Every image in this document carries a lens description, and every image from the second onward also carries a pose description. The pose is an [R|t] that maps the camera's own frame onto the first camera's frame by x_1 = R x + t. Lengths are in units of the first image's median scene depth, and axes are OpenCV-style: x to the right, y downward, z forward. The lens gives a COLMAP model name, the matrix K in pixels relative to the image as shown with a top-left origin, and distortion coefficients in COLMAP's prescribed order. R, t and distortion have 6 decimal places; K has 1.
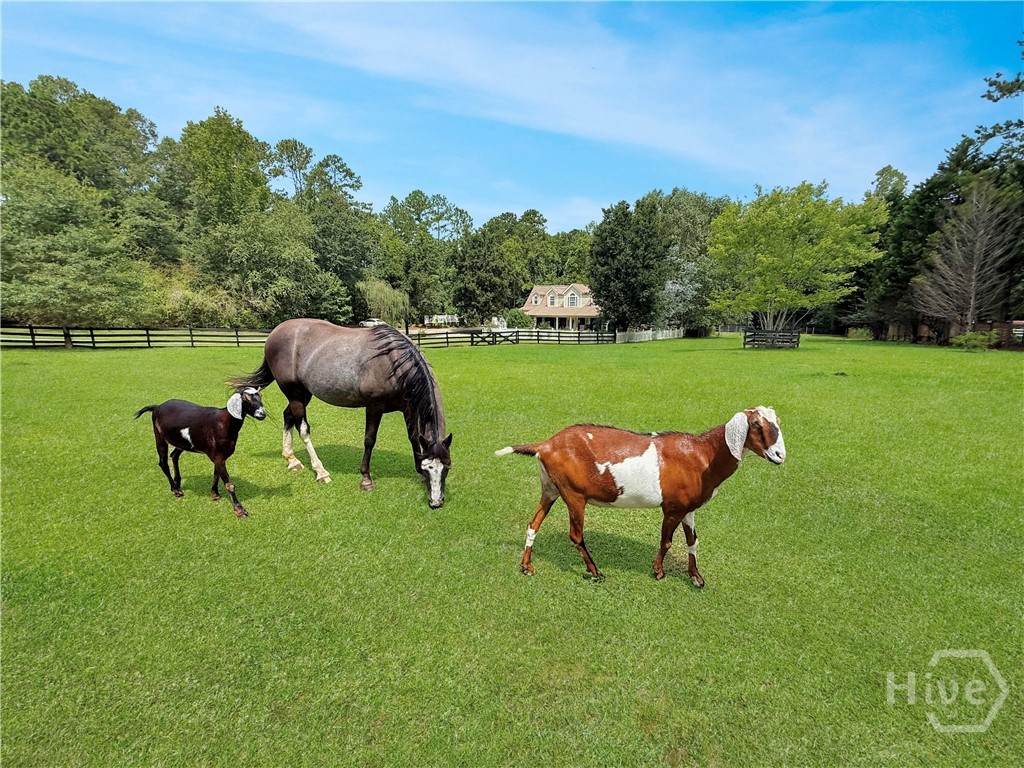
lens RADIAL K [[407.8, 0, 516.5], [0, 407.8, 406.0], [0, 0, 1]] dist [-0.000533, -0.000288]
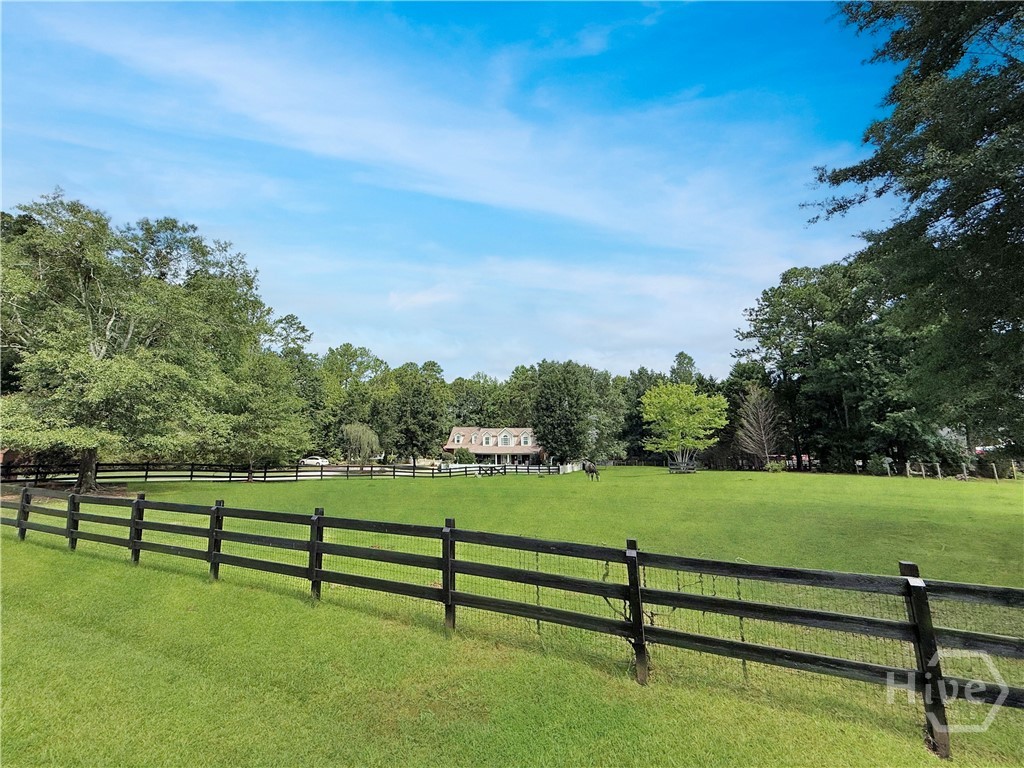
lens RADIAL K [[414.7, 0, 512.0], [0, 414.7, 384.0], [0, 0, 1]] dist [-0.000236, -0.000349]
pose [[0.947830, 0.048458, 0.315072, -0.250952], [0.071629, 0.930729, -0.358626, 0.032186], [-0.310625, 0.362484, 0.878702, -0.169190]]
